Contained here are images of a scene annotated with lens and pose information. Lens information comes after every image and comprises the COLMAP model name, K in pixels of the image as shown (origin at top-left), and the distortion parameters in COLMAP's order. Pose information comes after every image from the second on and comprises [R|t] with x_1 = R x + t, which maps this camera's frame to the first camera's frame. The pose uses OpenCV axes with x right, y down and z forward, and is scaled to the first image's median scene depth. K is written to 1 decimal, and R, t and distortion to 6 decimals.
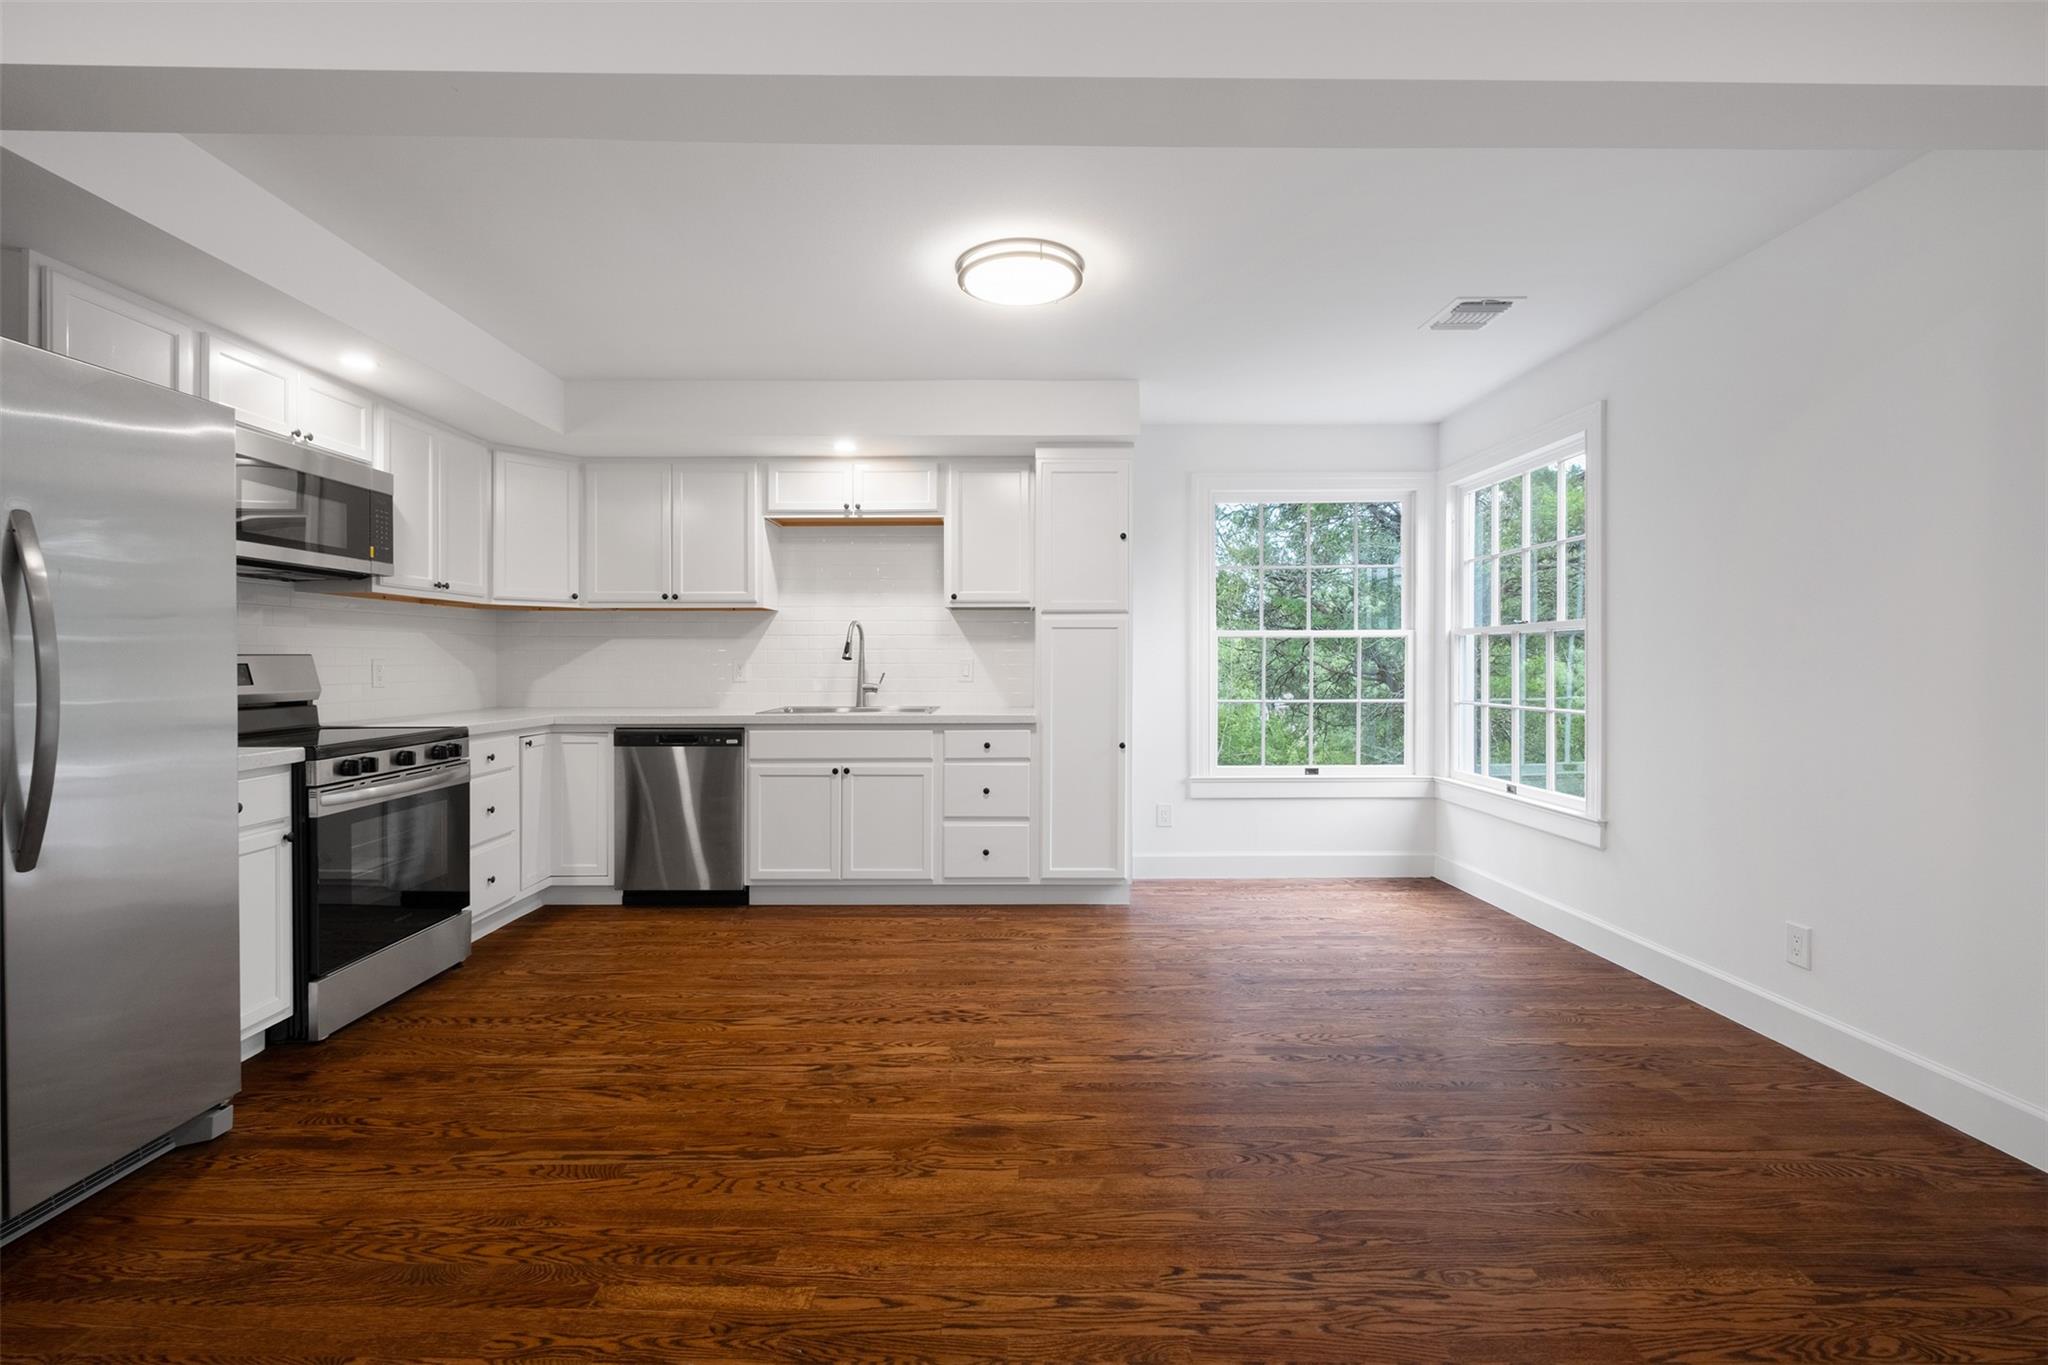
lens RADIAL K [[883.3, 0, 1018.7], [0, 883.3, 663.2], [0, 0, 1]] dist [0.006444, -0.007917]
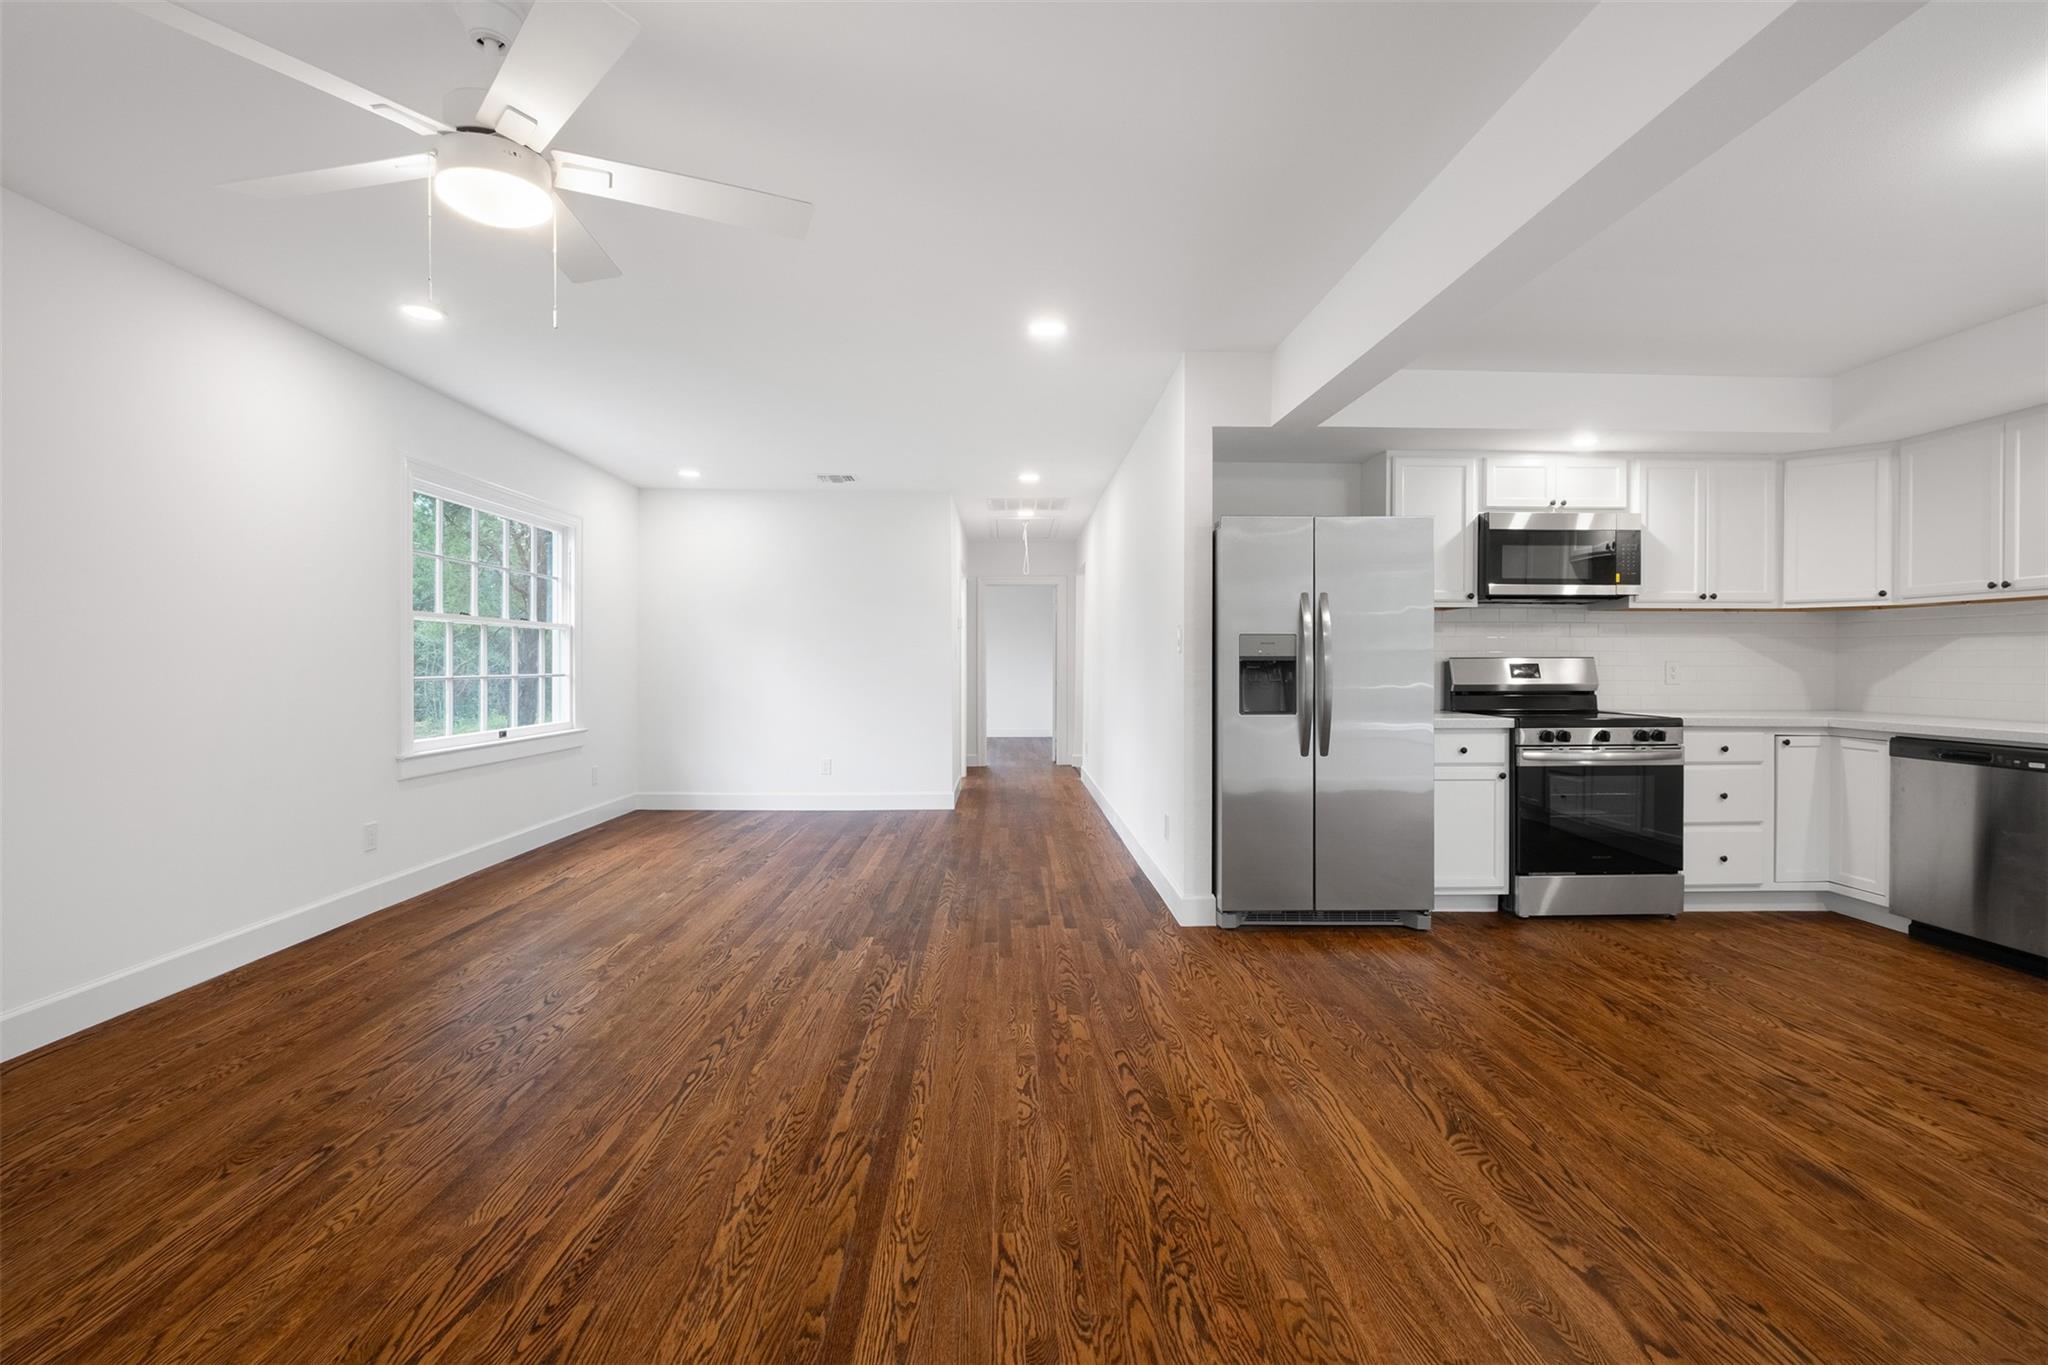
lens RADIAL K [[891.7, 0, 1016.9], [0, 891.7, 670.3], [0, 0, 1]] dist [0.005062, -0.007526]
pose [[0.018227, 0.010415, -0.999780, 0.532835], [-0.006479, 0.999926, 0.010299, 0.001938], [0.999813, 0.006289, 0.018293, 0.092792]]
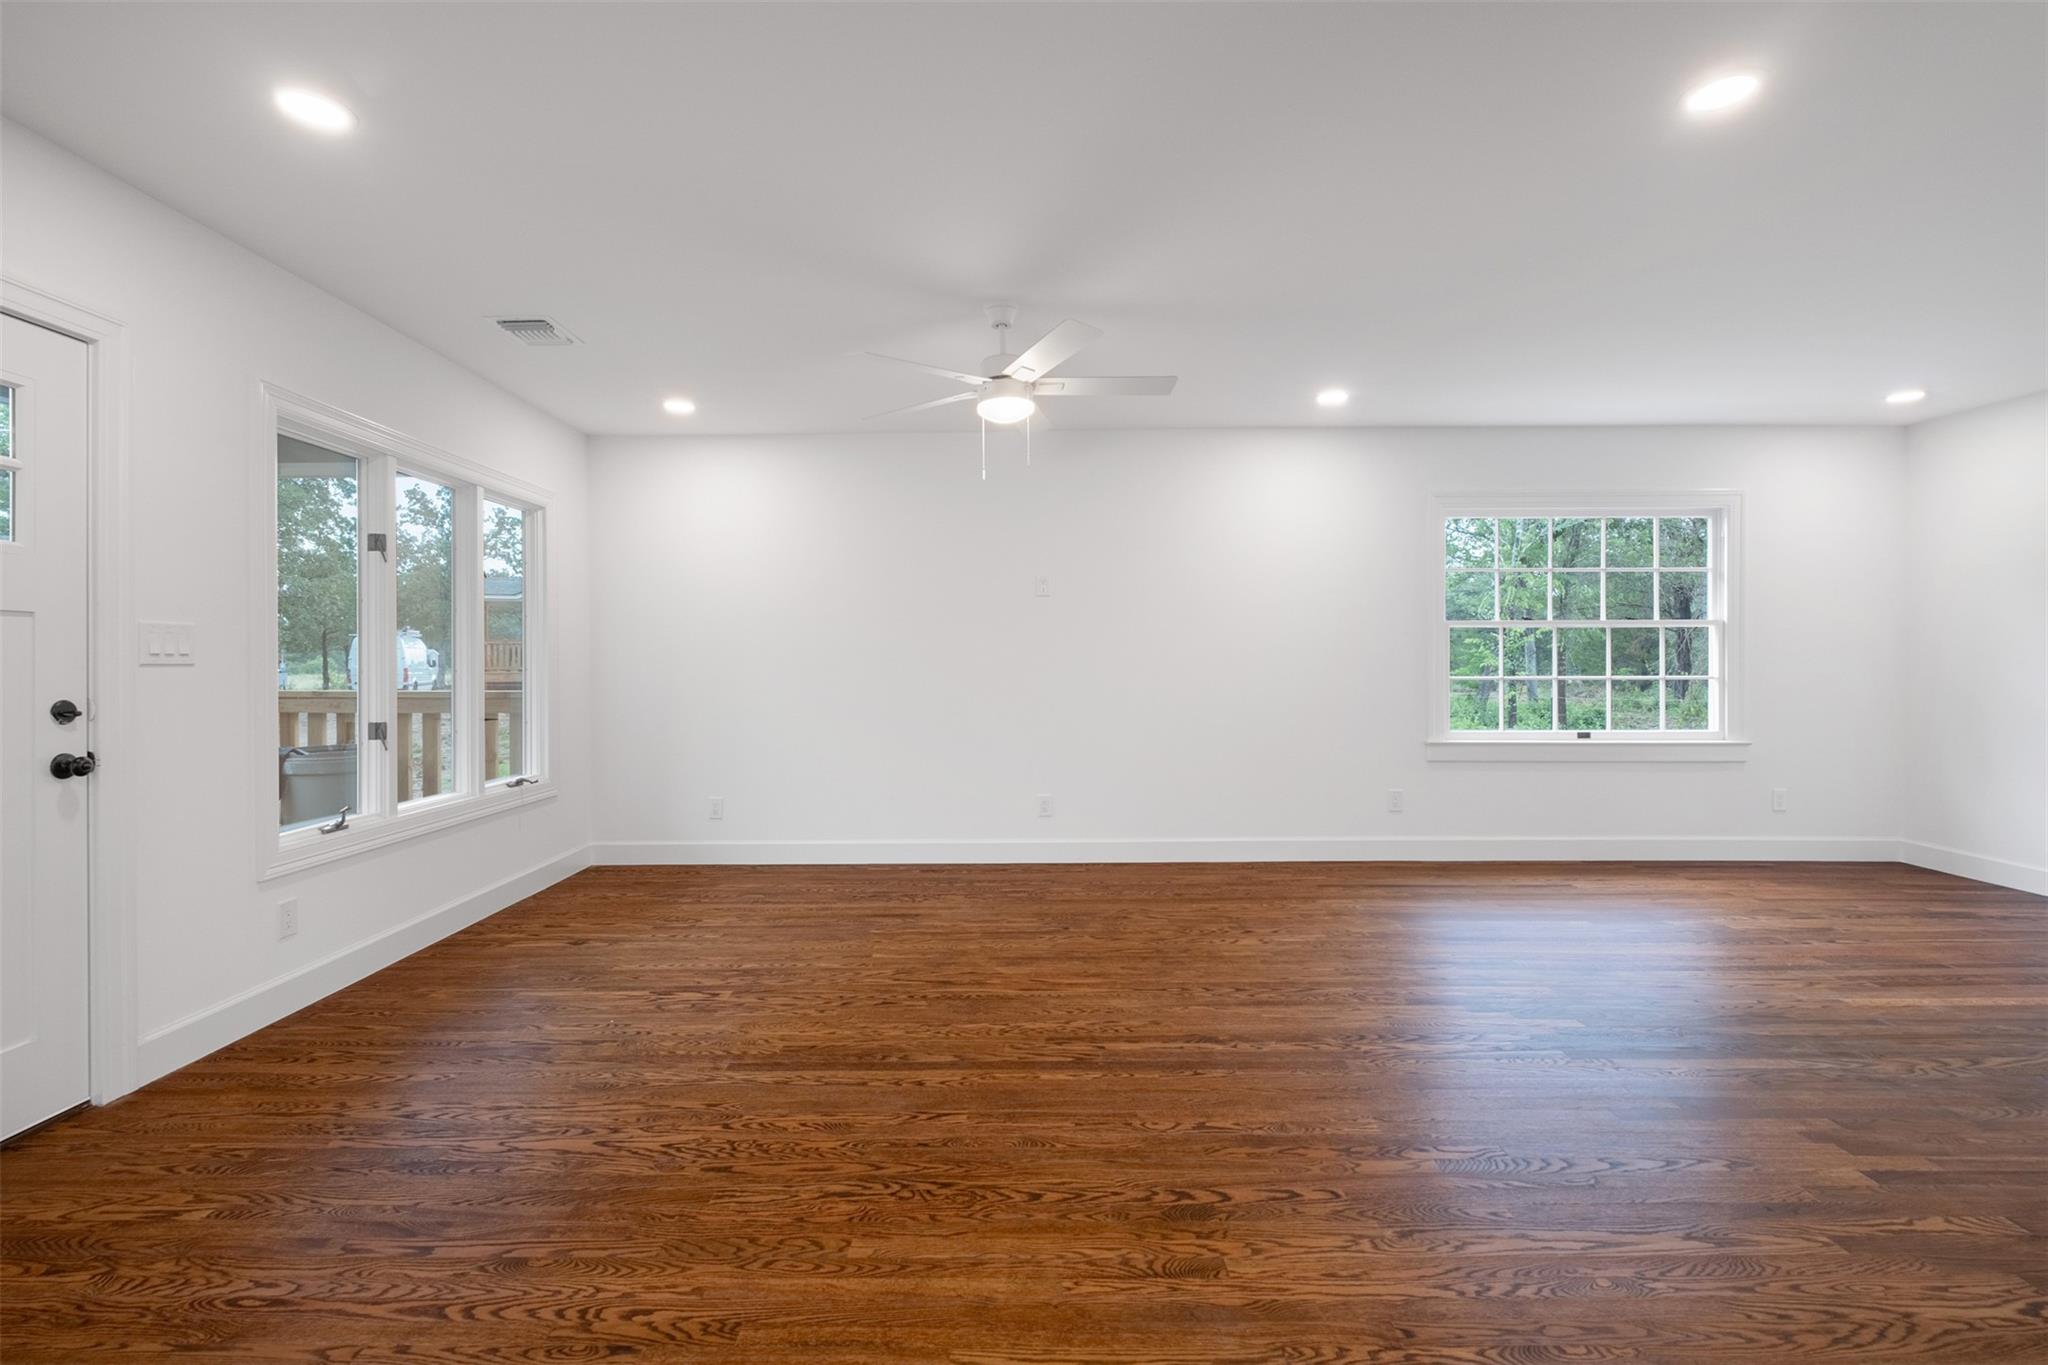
lens RADIAL K [[886.9, 0, 1020.0], [0, 886.9, 653.9], [0, 0, 1]] dist [0.004719, -0.005753]
pose [[-0.999981, 0.003561, 0.004987, -0.030181], [0.003537, 0.999982, -0.004766, -0.003094], [-0.005004, -0.004748, -0.999976, 0.758516]]
